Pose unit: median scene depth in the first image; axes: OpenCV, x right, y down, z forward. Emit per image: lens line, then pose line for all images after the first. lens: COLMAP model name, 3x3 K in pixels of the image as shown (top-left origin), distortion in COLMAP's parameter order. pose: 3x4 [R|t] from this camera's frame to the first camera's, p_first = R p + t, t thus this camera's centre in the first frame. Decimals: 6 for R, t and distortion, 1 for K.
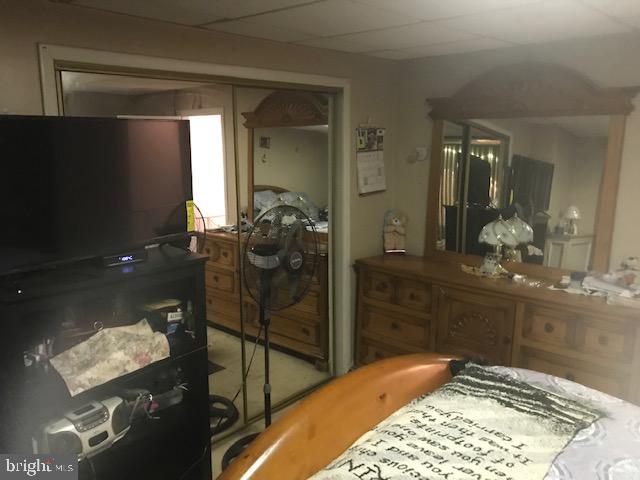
lens RADIAL K [[542.1, 0, 319.4], [0, 542.1, 240.0], [0, 0, 1]] dist [0.012442, -0.007524]
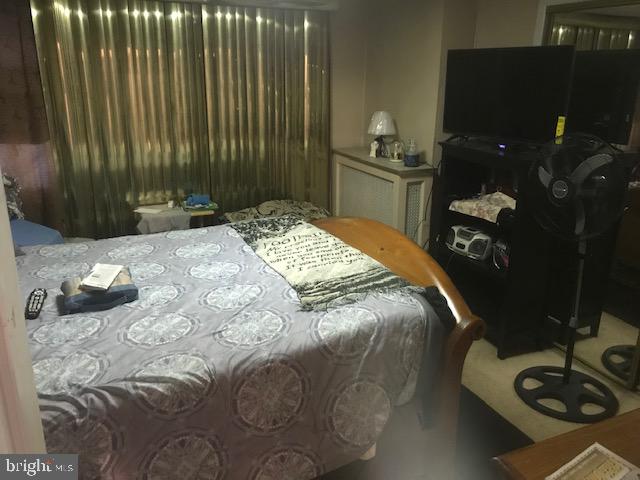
lens RADIAL K [[542.1, 0, 319.5], [0, 542.1, 239.1], [0, 0, 1]] dist [0.012442, -0.007524]
pose [[-0.418556, 0.277132, -0.864875, 1.367917], [-0.189245, 0.904787, 0.381506, -0.241408], [0.888255, 0.323355, -0.326259, 1.266332]]
